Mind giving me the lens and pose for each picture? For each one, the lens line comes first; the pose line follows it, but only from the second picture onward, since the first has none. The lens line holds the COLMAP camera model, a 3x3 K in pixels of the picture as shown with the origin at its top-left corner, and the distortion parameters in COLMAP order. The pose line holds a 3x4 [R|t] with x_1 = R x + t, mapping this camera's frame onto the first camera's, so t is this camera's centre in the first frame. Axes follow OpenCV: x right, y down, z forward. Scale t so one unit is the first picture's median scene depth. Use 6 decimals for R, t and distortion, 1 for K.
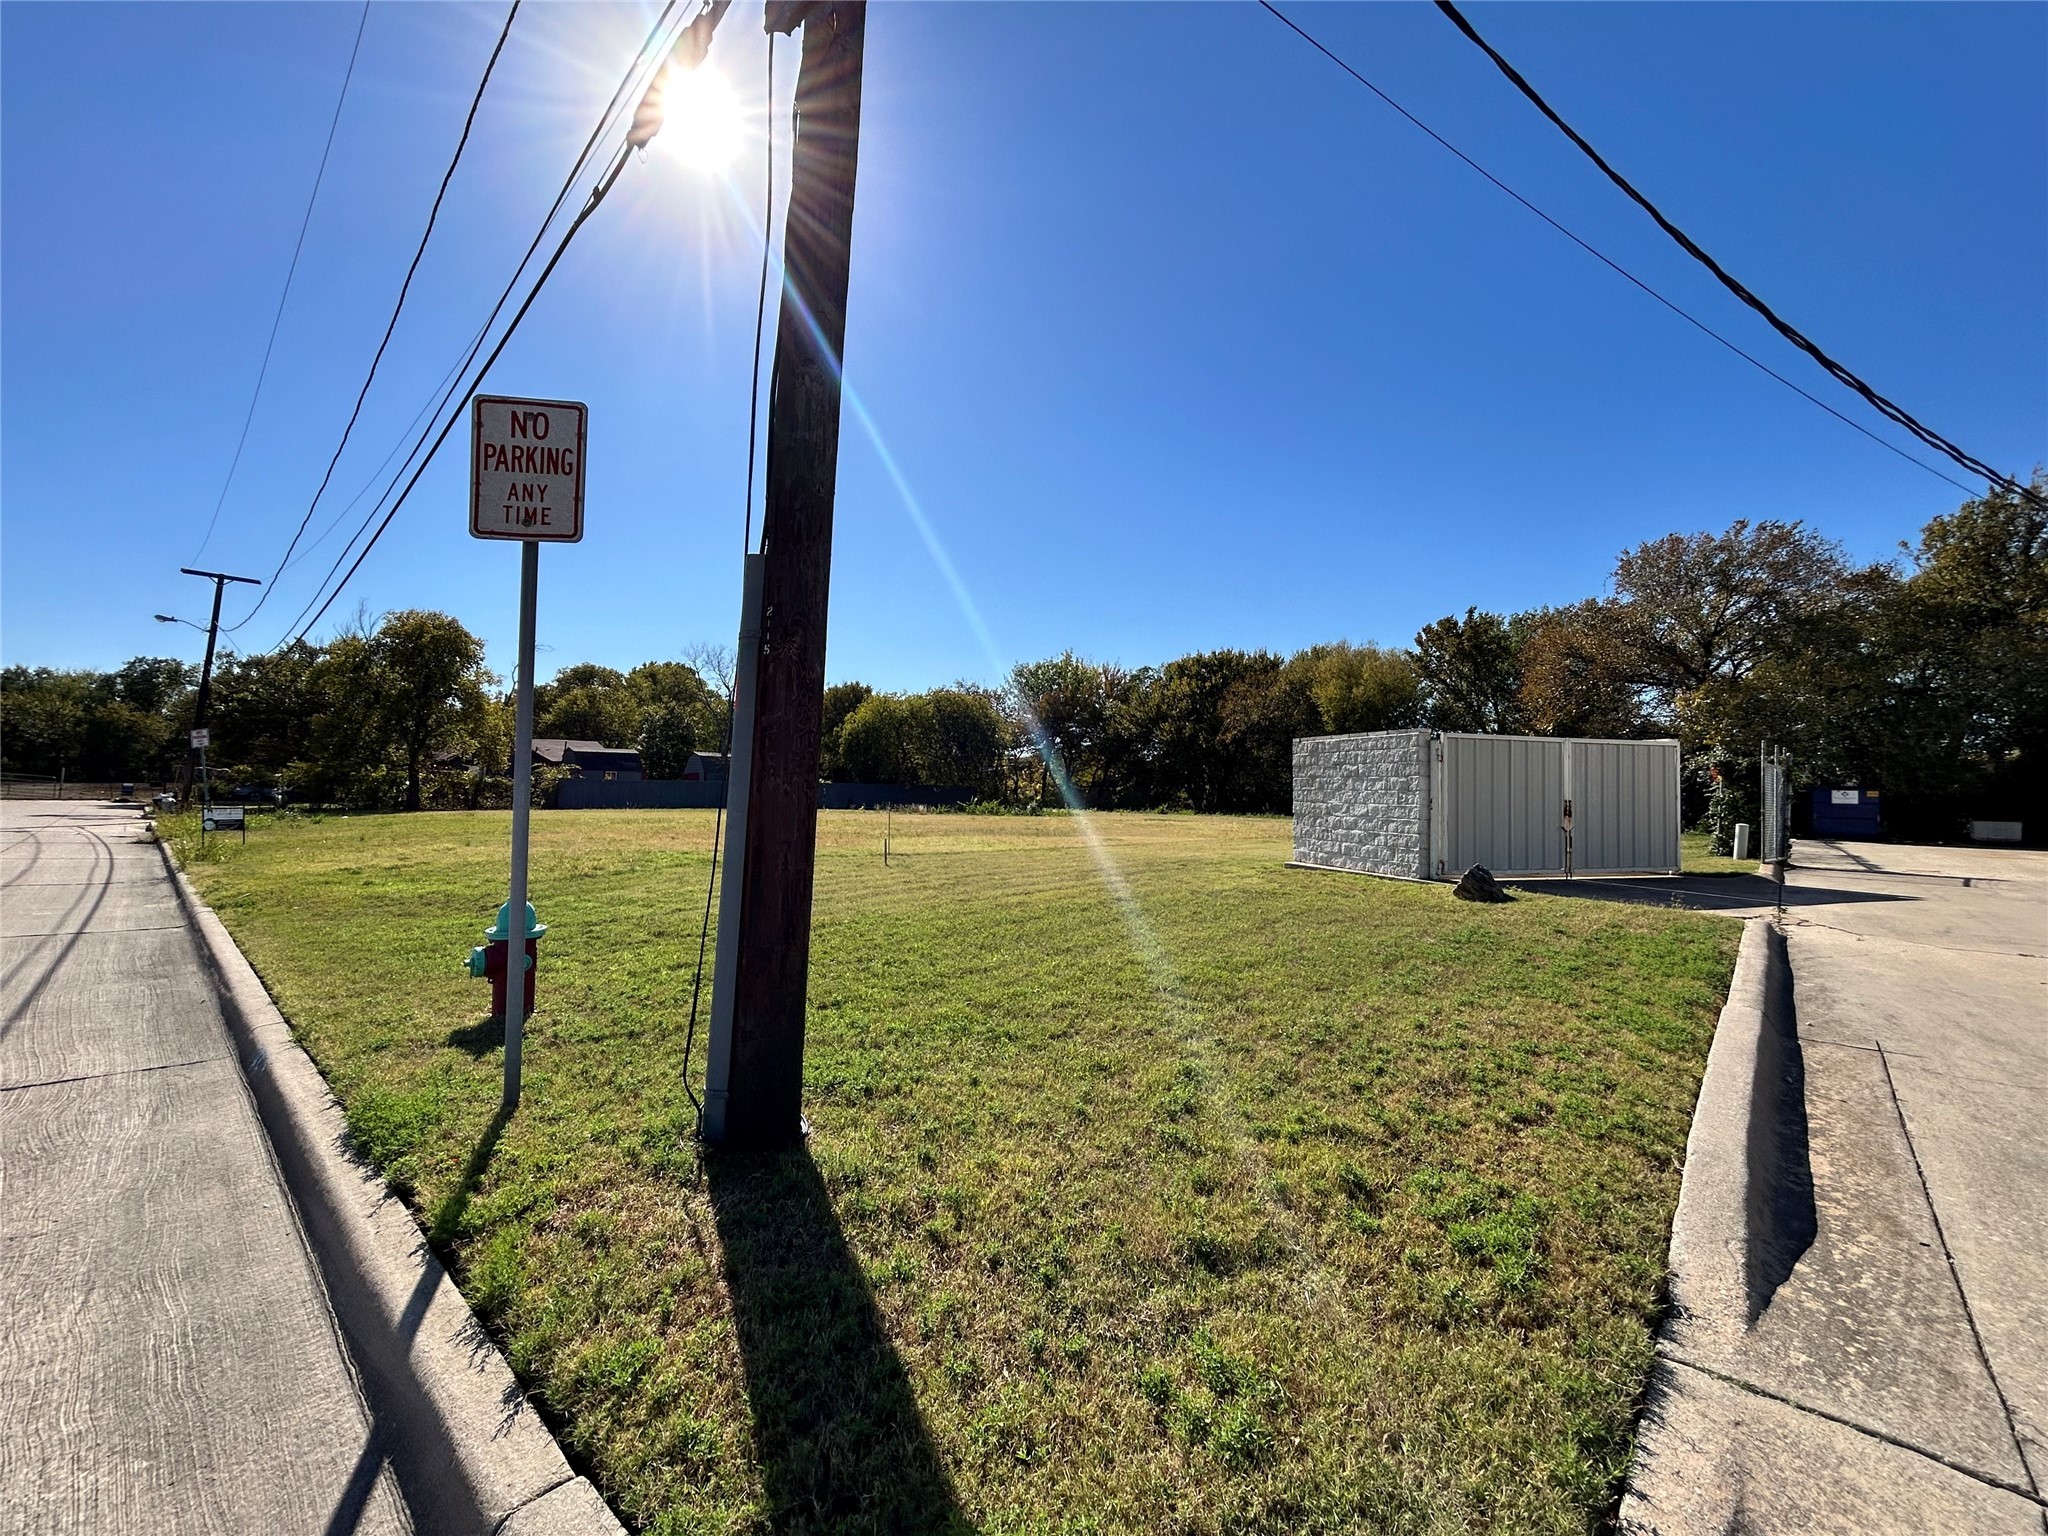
lens RADIAL K [[828.2, 0, 1028.7], [0, 828.2, 770.7], [0, 0, 1]] dist [0.000295, 0.000939]
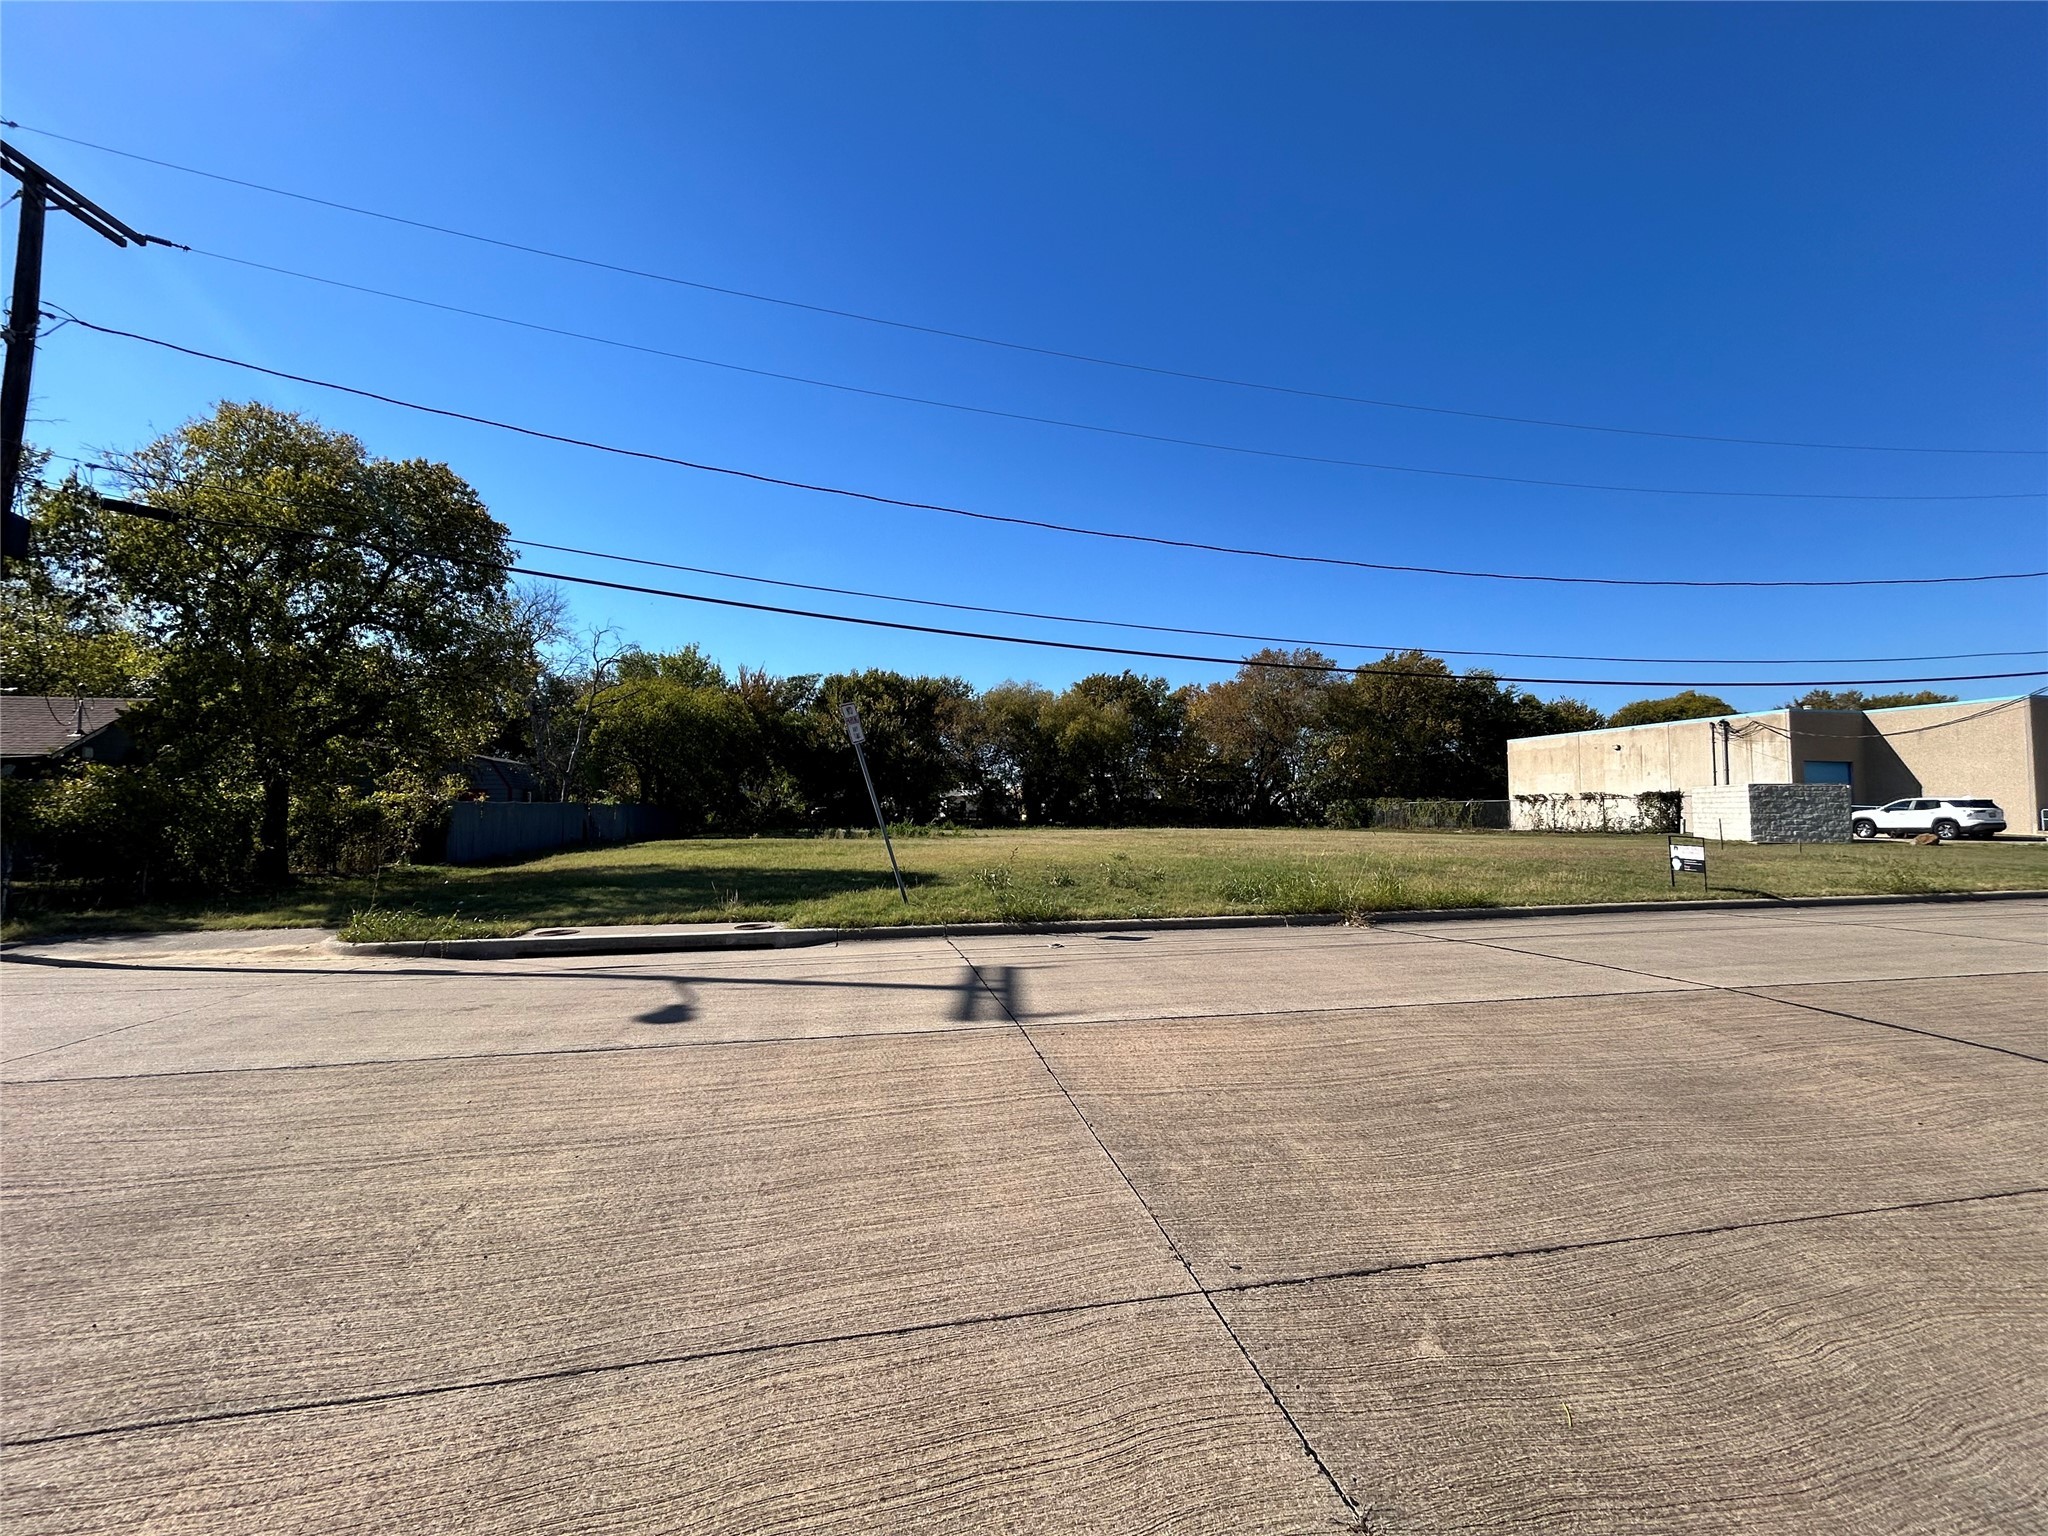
lens RADIAL K [[828.2, 0, 1029.1], [0, 828.2, 769.5], [0, 0, 1]] dist [0.000295, 0.000939]
pose [[0.588329, 0.023277, 0.808286, -0.694683], [-0.010806, 0.999723, -0.020925, -0.002887], [-0.808549, 0.003577, 0.588418, 0.351678]]
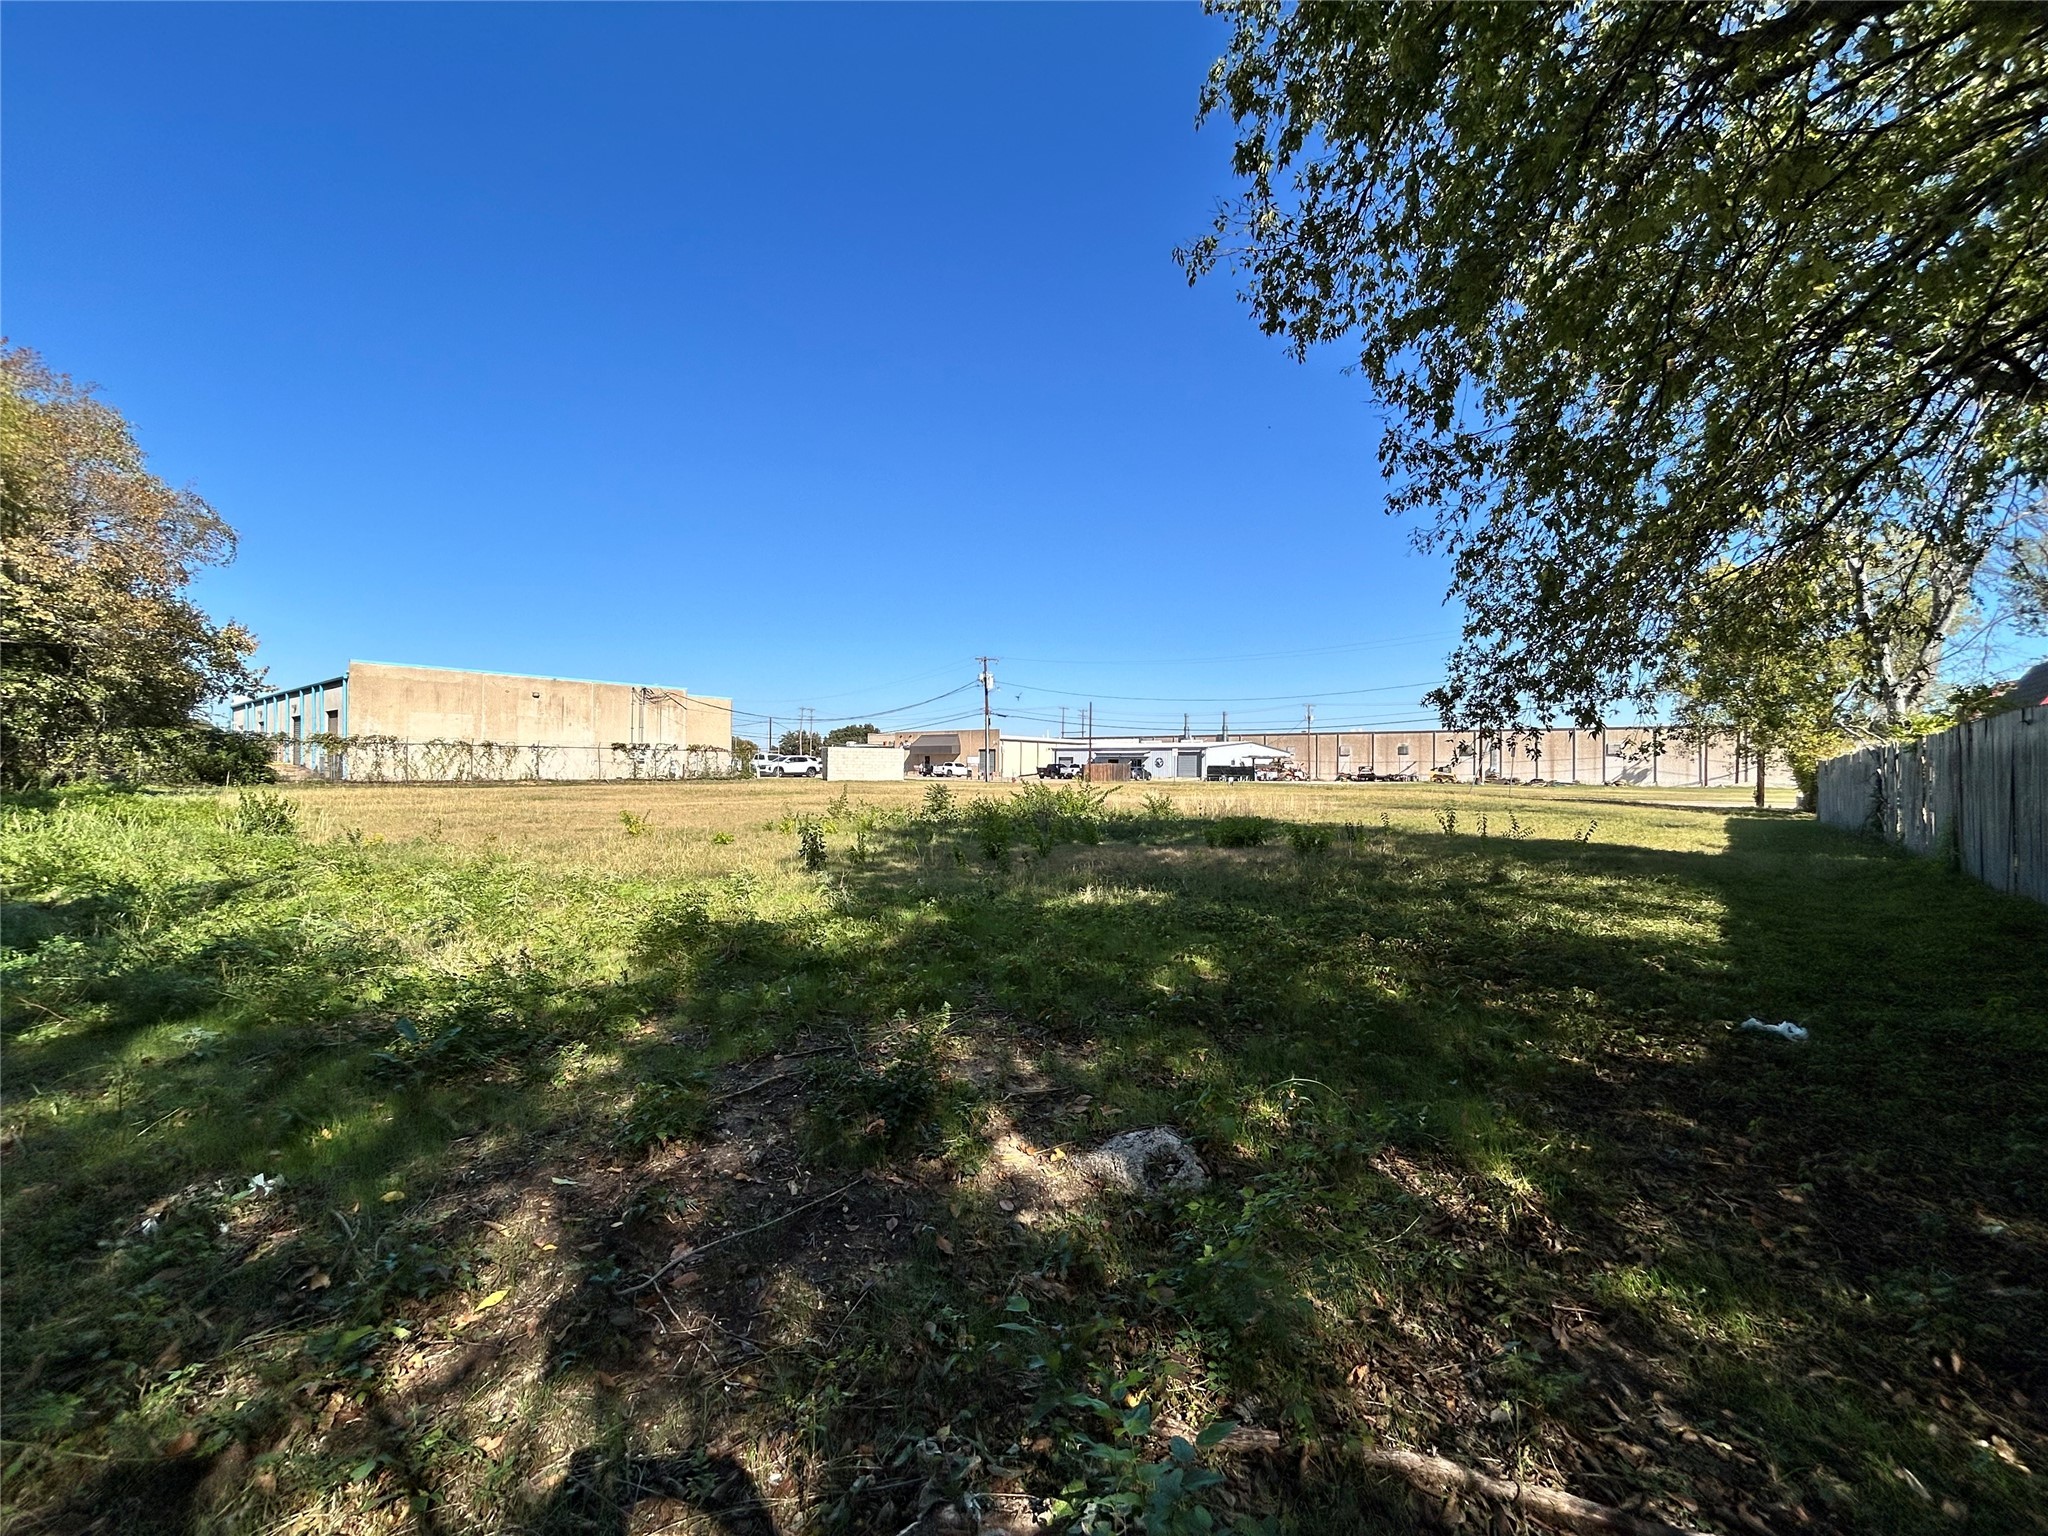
lens RADIAL K [[828.2, 0, 1025.0], [0, 828.2, 769.6], [0, 0, 1]] dist [0.000295, 0.000939]
pose [[-0.999032, -0.029824, -0.032338, -0.031083], [-0.028999, 0.999249, -0.025683, 0.039515], [0.033080, -0.024720, -0.999147, 1.363466]]
